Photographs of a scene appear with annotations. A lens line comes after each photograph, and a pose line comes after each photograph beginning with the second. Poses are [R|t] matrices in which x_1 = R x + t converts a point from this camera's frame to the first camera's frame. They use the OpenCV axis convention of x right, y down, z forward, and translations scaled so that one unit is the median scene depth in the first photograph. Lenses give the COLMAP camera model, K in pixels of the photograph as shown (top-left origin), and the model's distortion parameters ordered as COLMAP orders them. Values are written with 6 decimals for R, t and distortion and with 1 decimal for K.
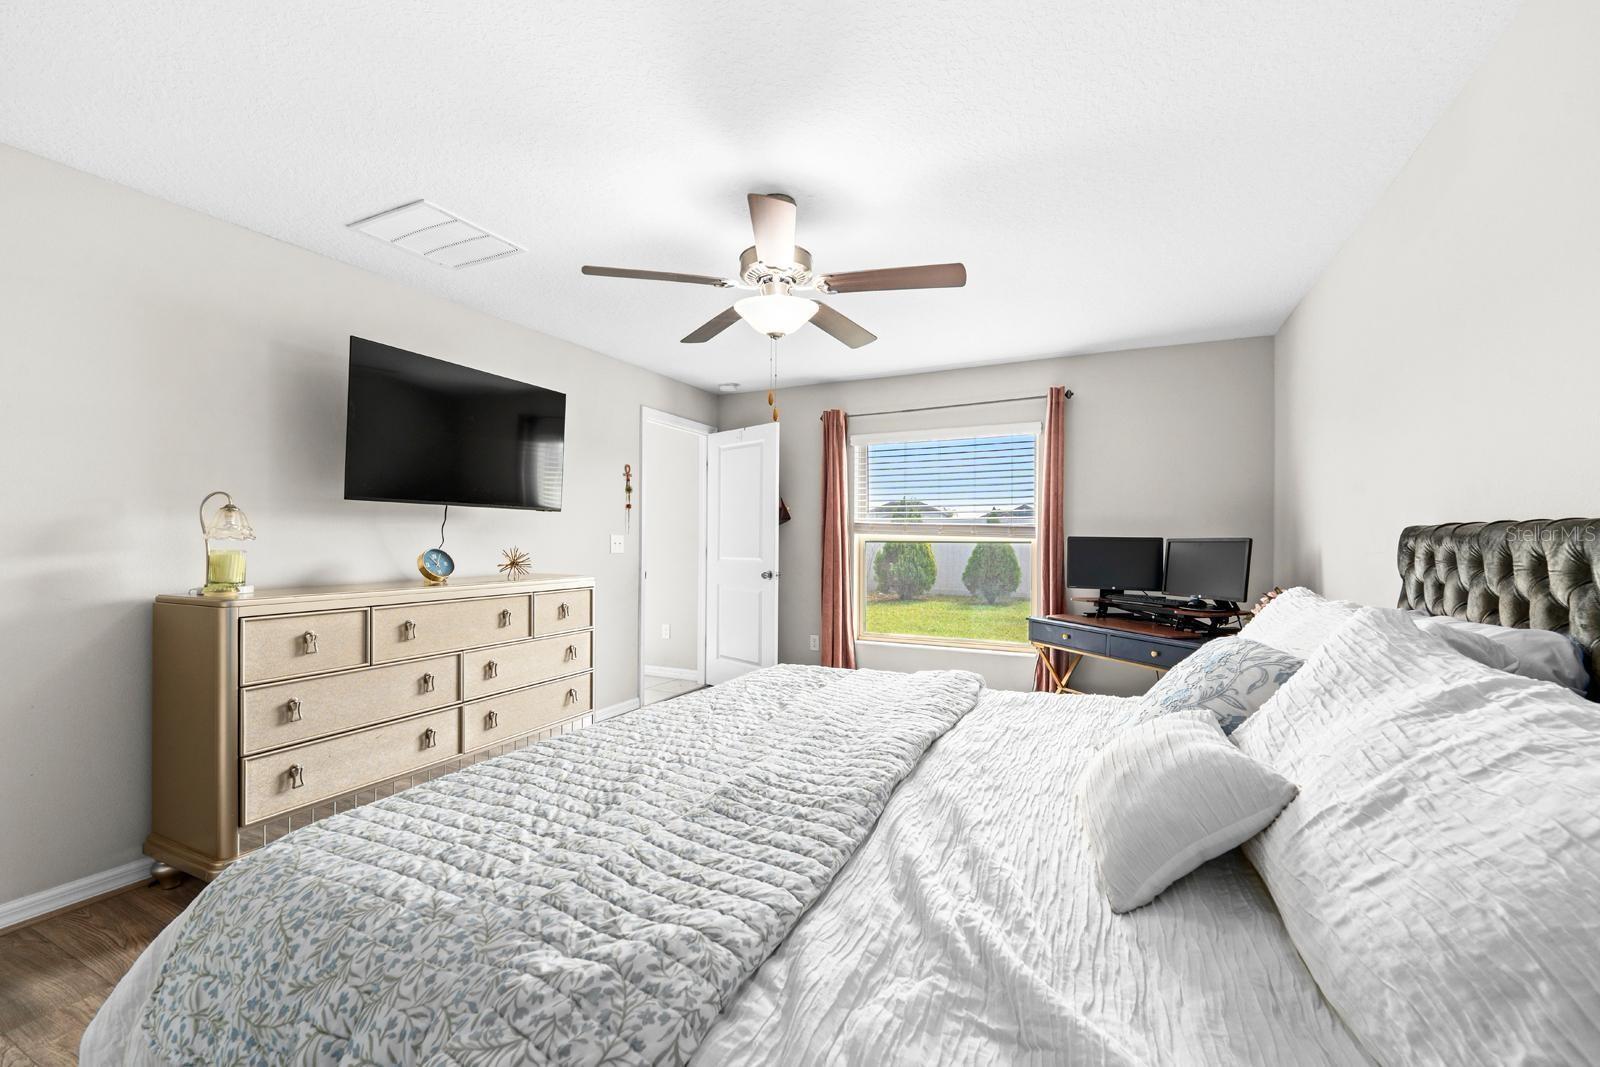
lens RADIAL K [[653.2, 0, 798.3], [0, 653.2, 536.5], [0, 0, 1]] dist [-0.004174, 0.000064]
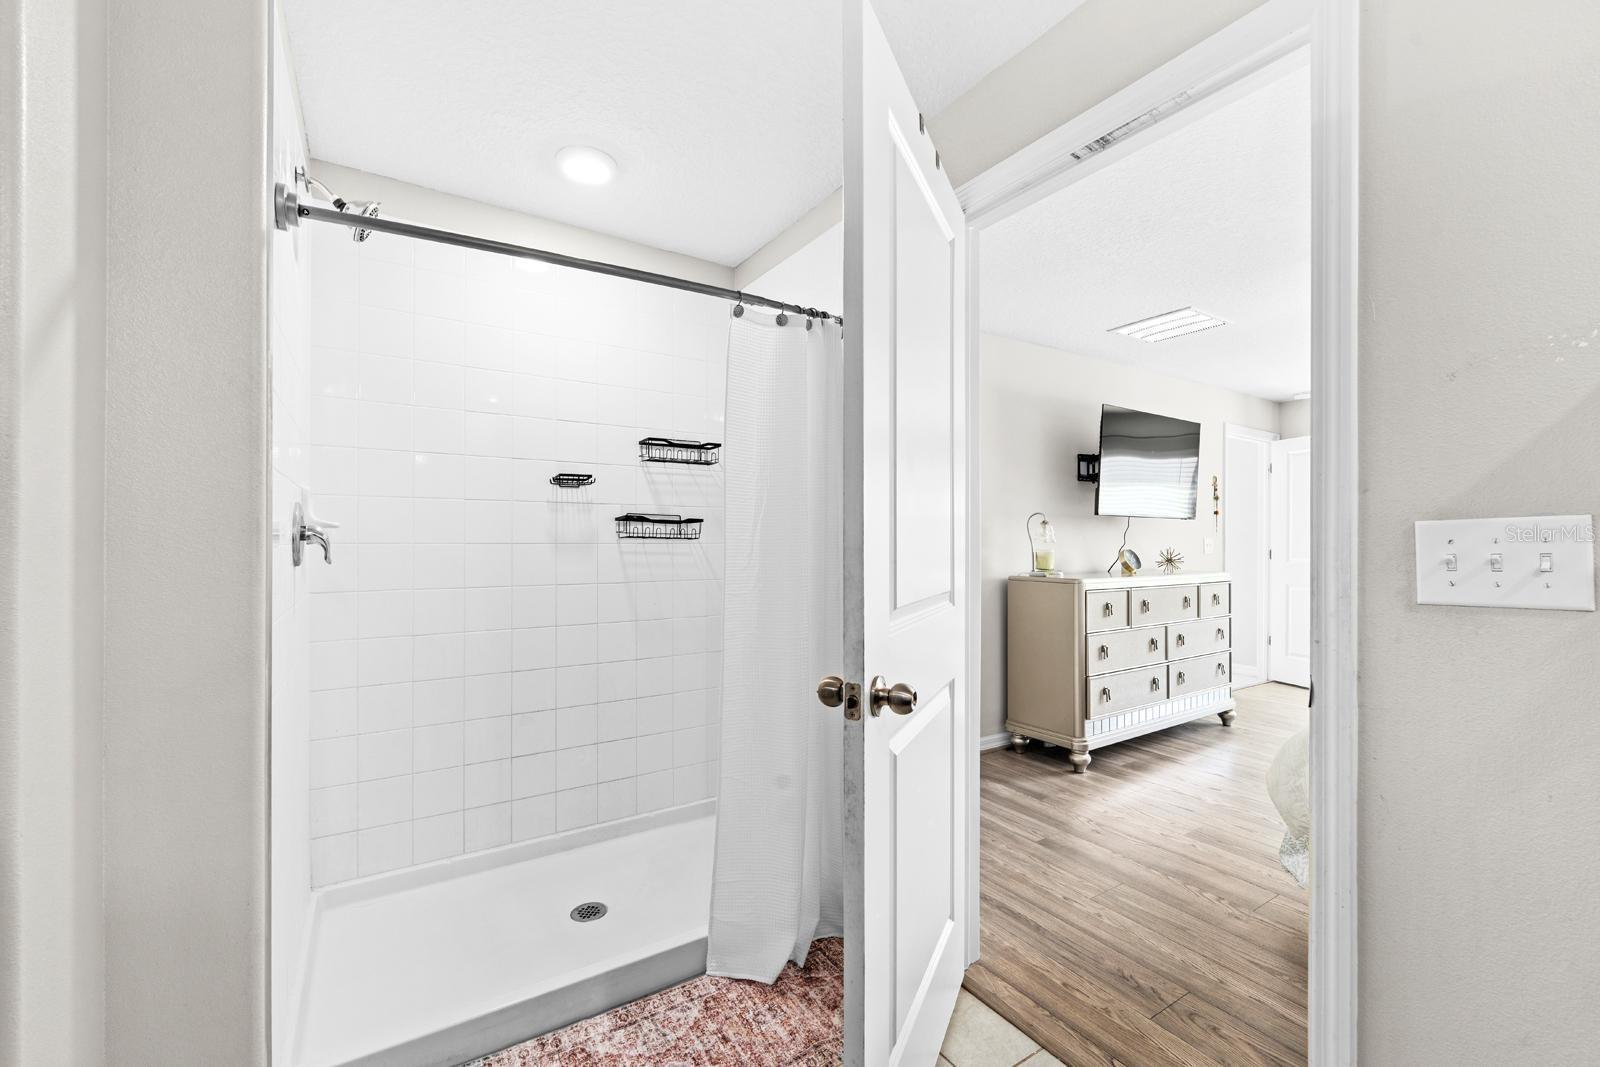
lens RADIAL K [[653.2, 0, 799.5], [0, 653.2, 541.0], [0, 0, 1]] dist [-0.004174, 0.000064]
pose [[0.847458, -0.005924, -0.530829, -0.474831], [0.006009, 0.999981, -0.001566, 0.000409], [0.530828, -0.001863, 0.847477, -0.604516]]
